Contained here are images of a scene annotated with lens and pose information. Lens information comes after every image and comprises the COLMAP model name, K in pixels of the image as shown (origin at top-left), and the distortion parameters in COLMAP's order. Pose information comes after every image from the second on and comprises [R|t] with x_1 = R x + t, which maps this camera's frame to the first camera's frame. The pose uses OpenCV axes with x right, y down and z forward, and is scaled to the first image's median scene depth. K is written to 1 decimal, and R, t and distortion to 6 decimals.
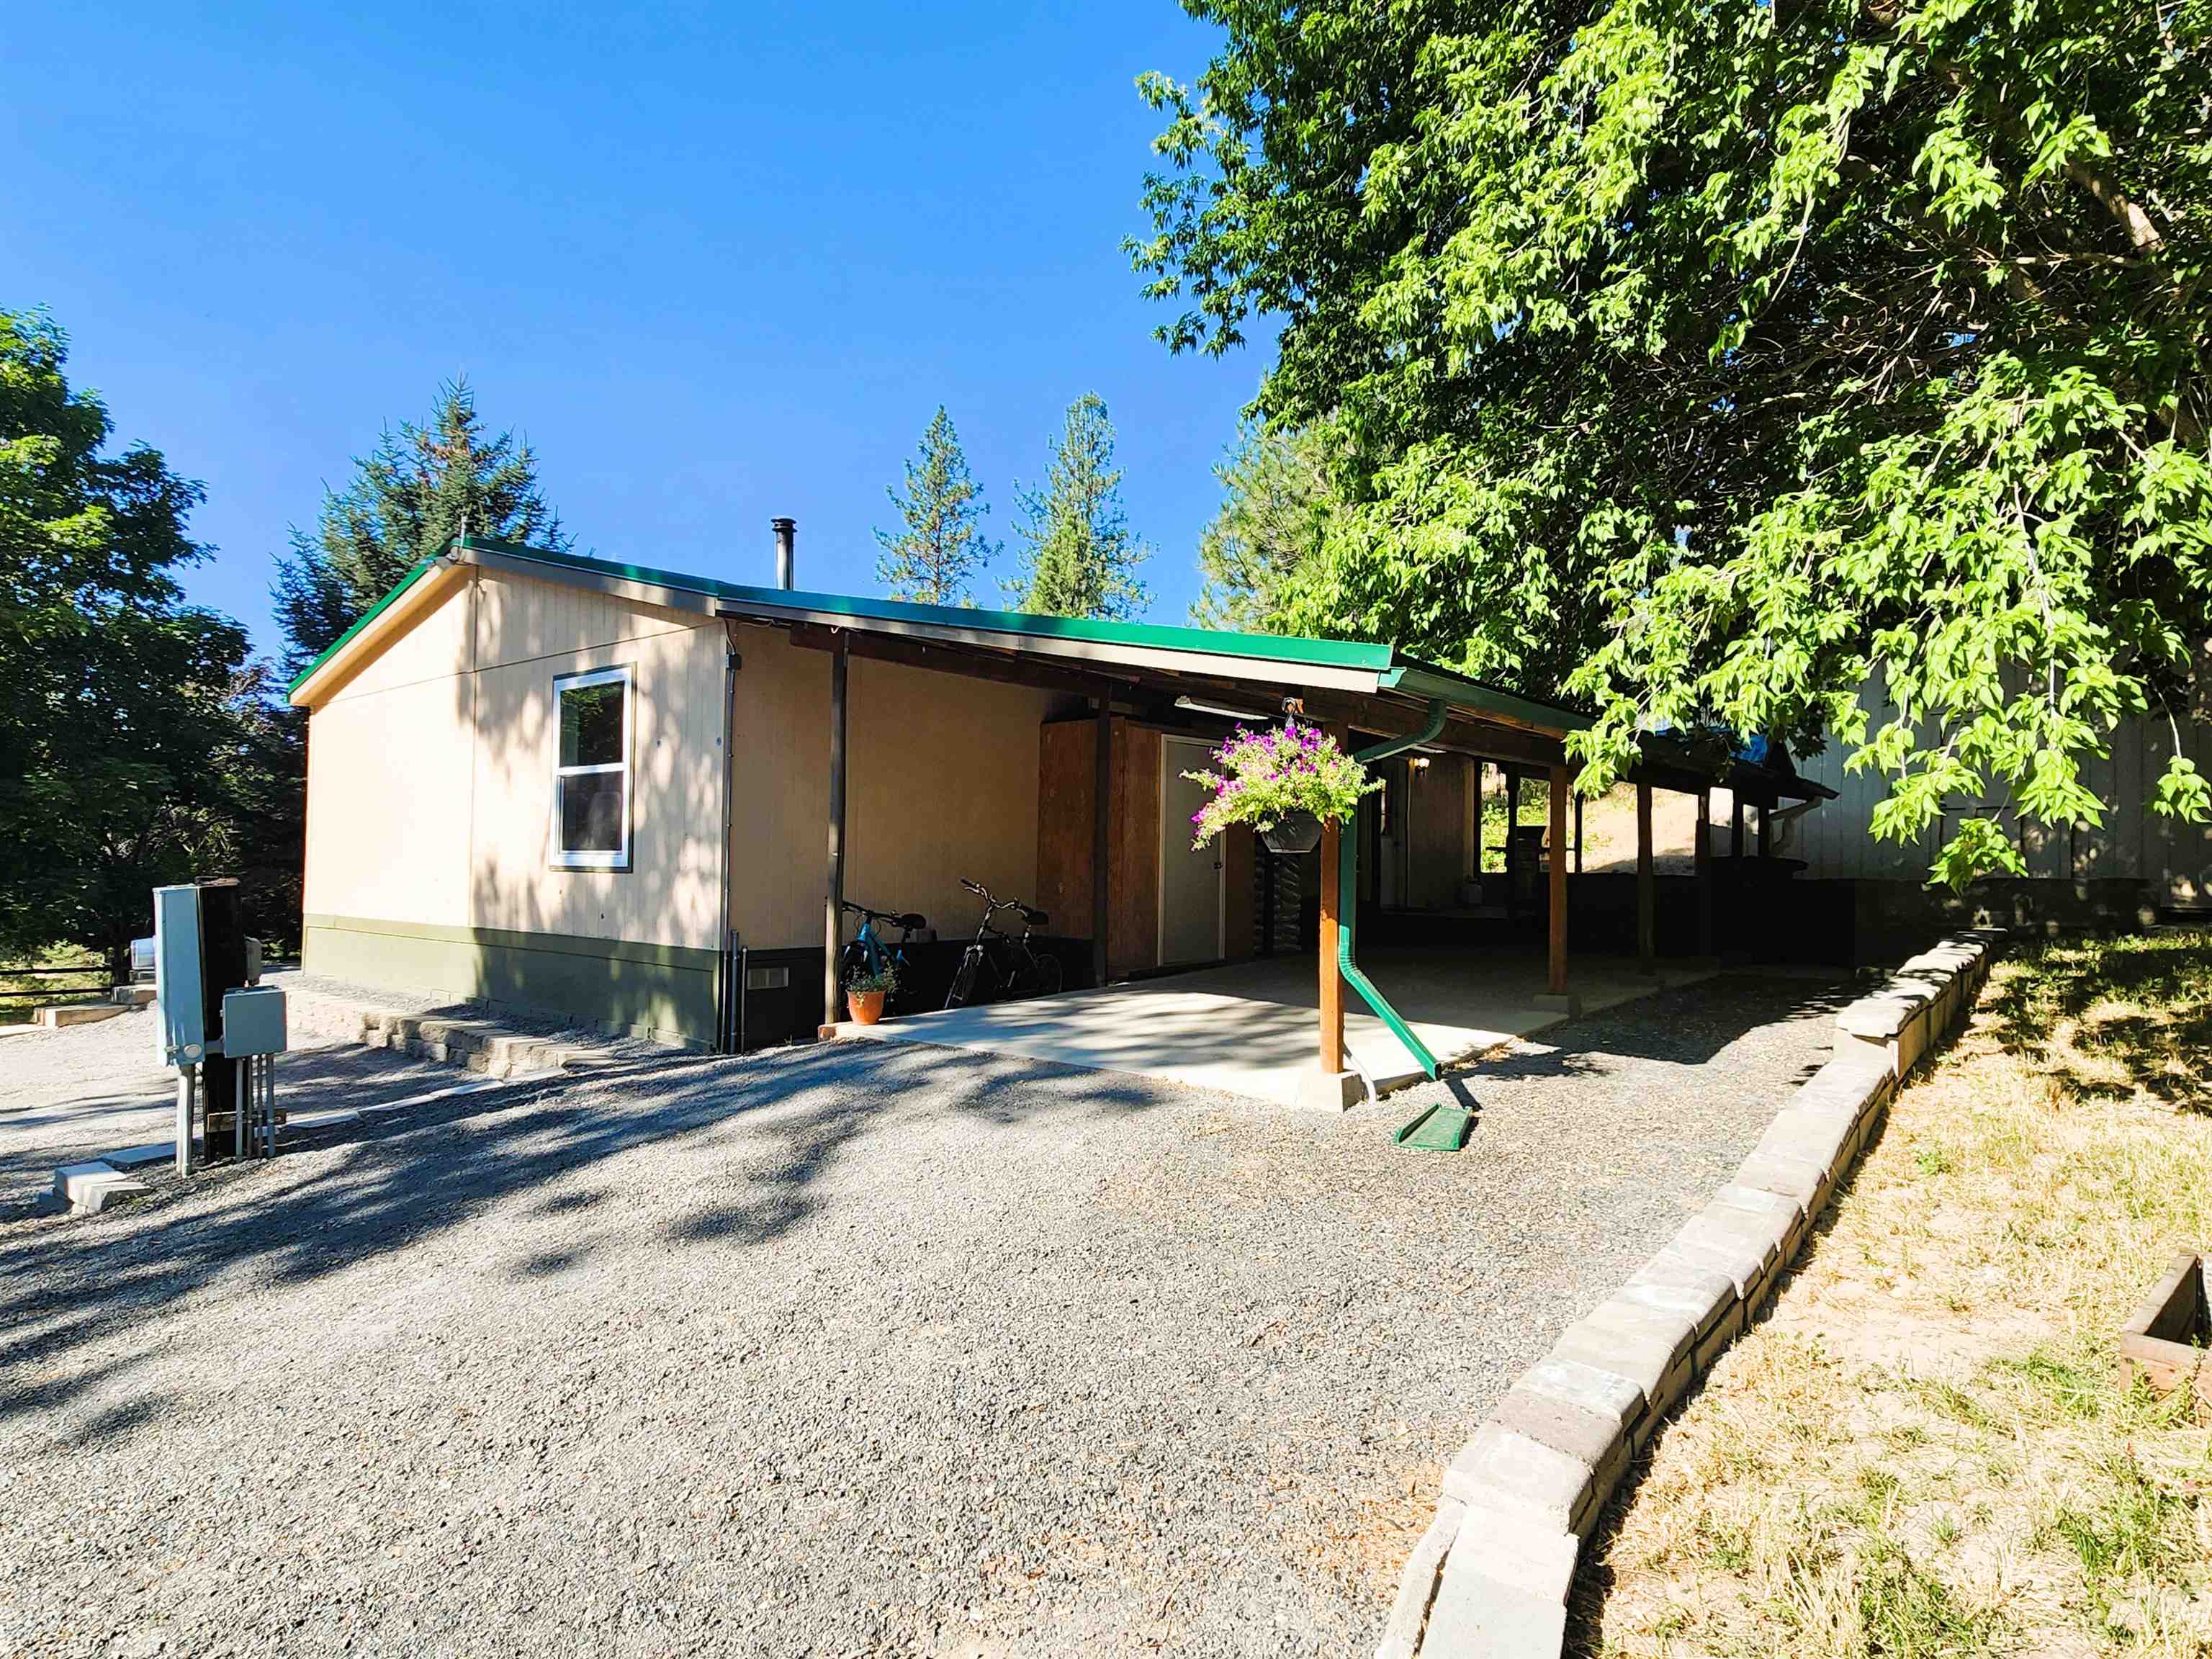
lens RADIAL K [[1225.6, 0, 1097.9], [0, 1225.6, 830.1], [0, 0, 1]] dist [0.005361, -0.004497]
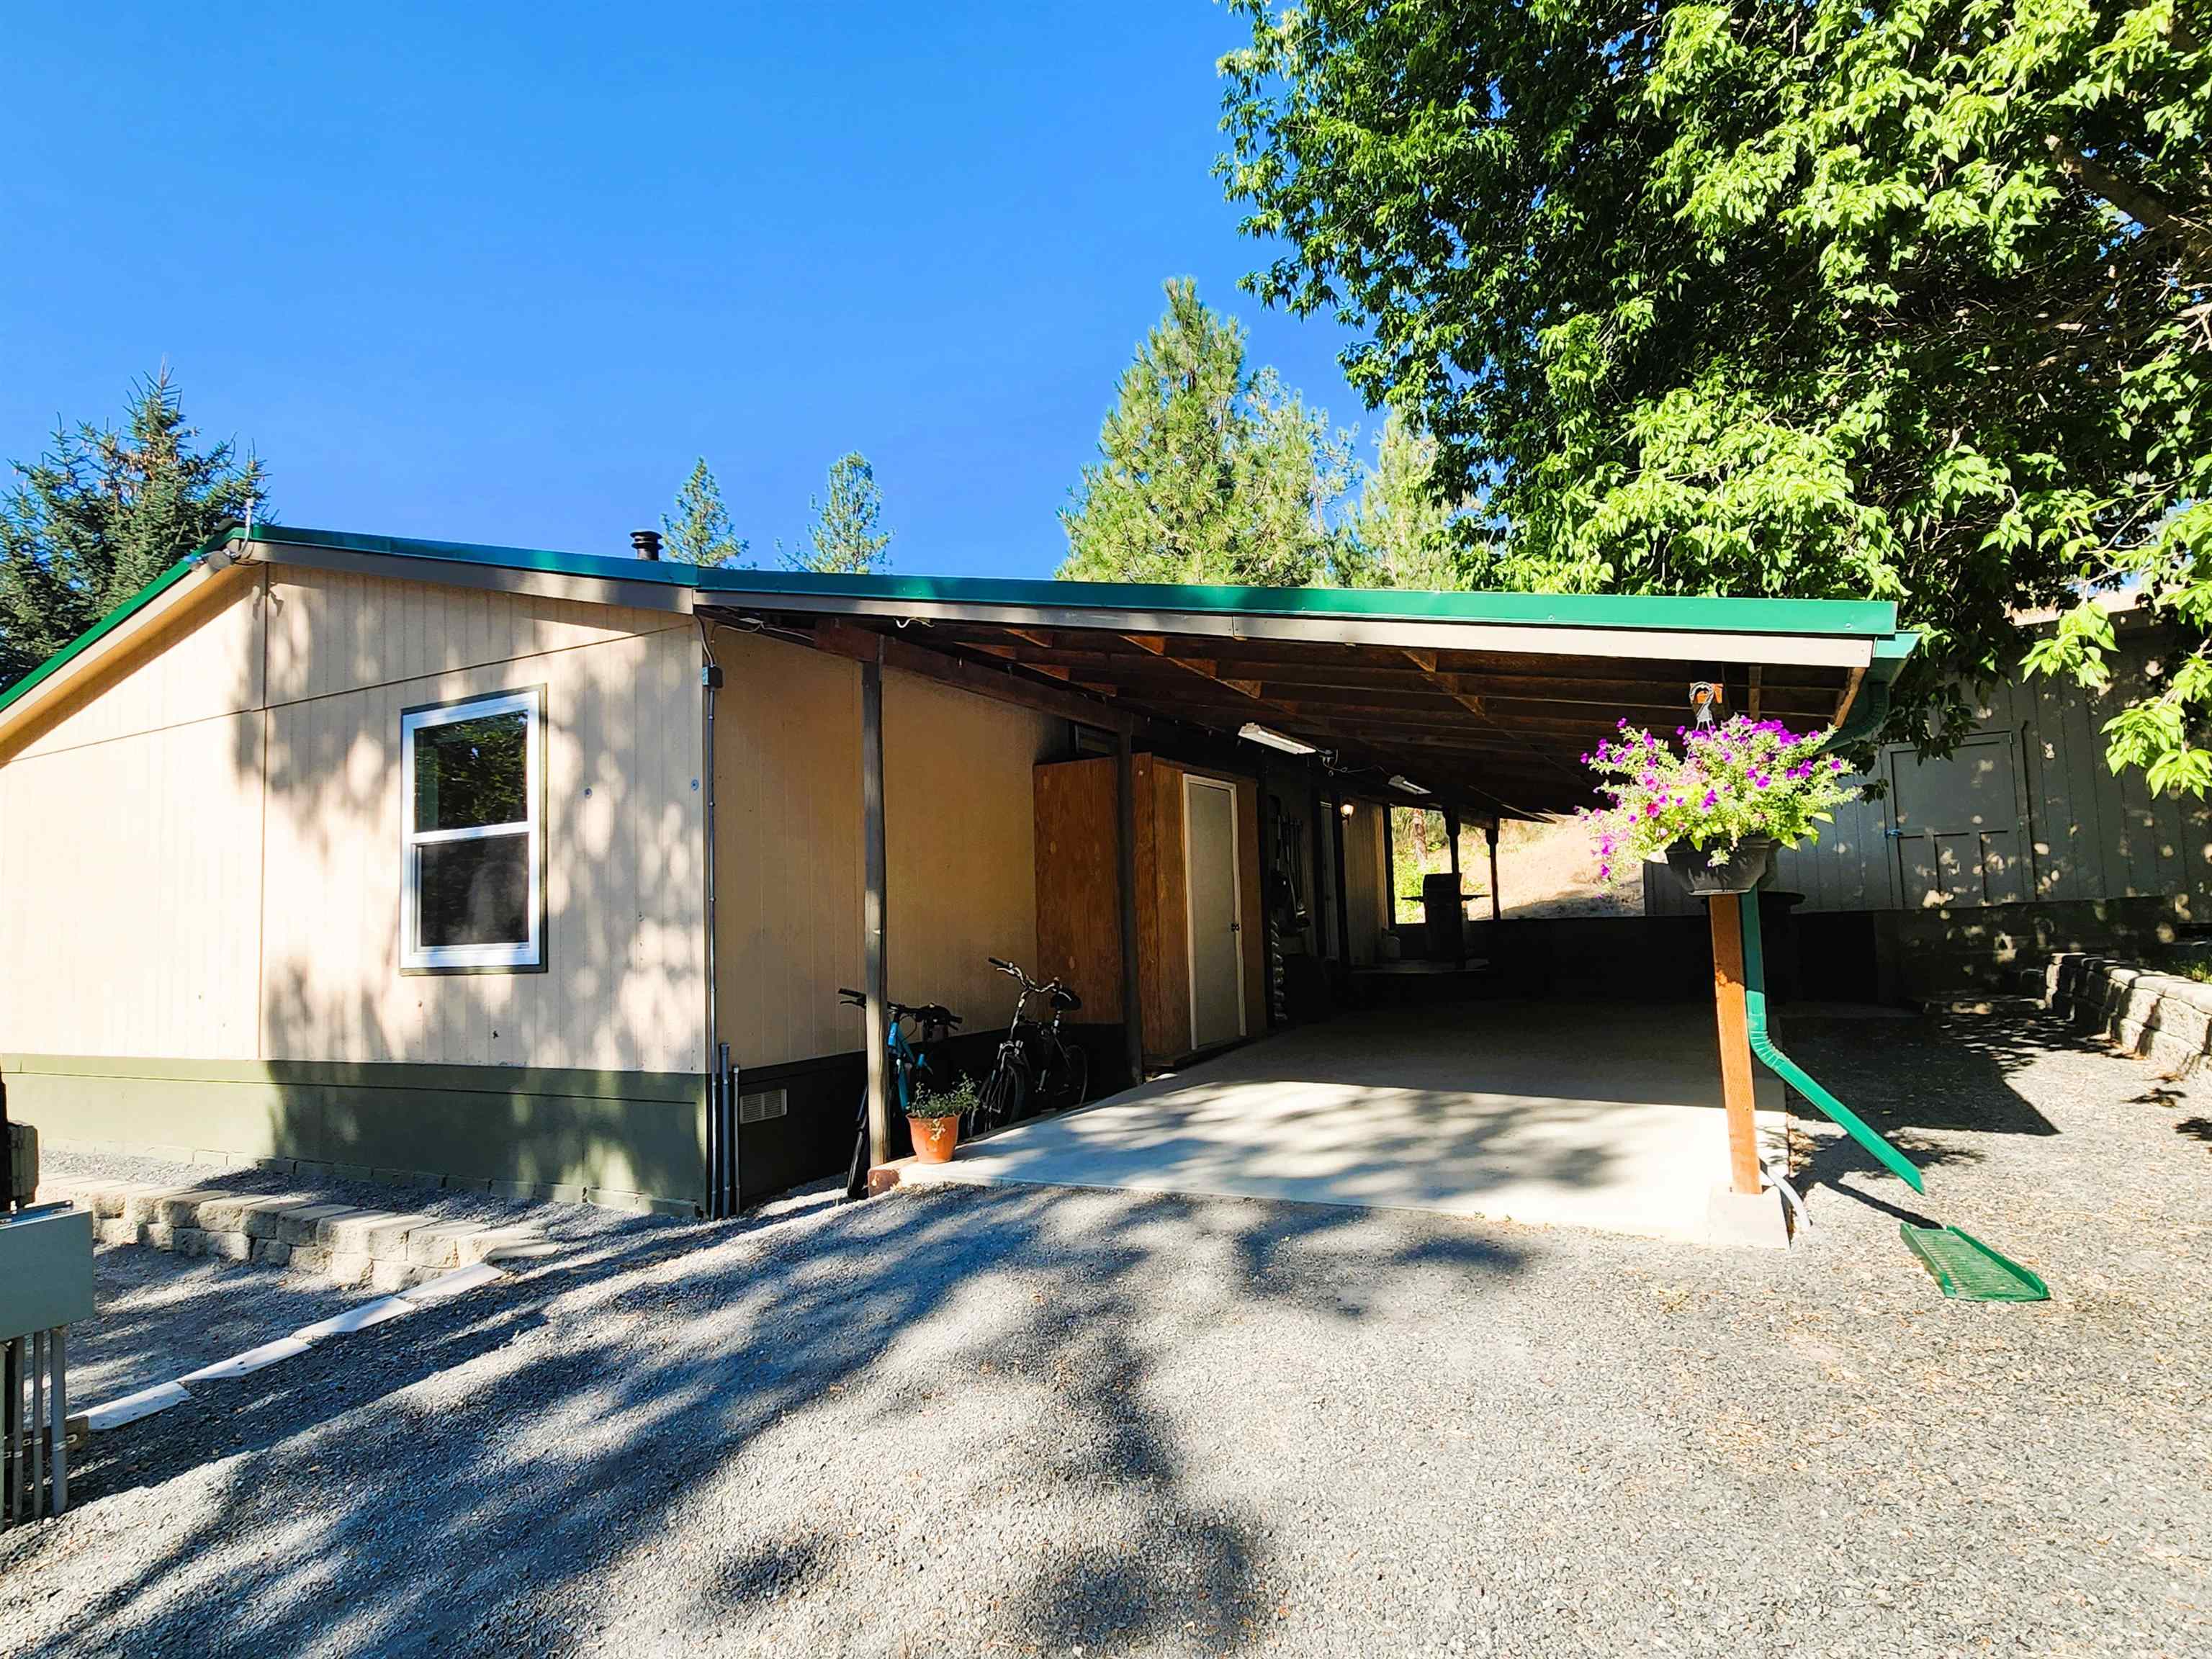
lens RADIAL K [[1225.6, 0, 1115.2], [0, 1225.6, 831.9], [0, 0, 1]] dist [0.005361, -0.004497]
pose [[0.976447, -0.029888, 0.213678, -0.209897], [0.041304, 0.997936, -0.049161, 0.001490], [-0.211768, 0.056829, 0.975666, 0.222185]]
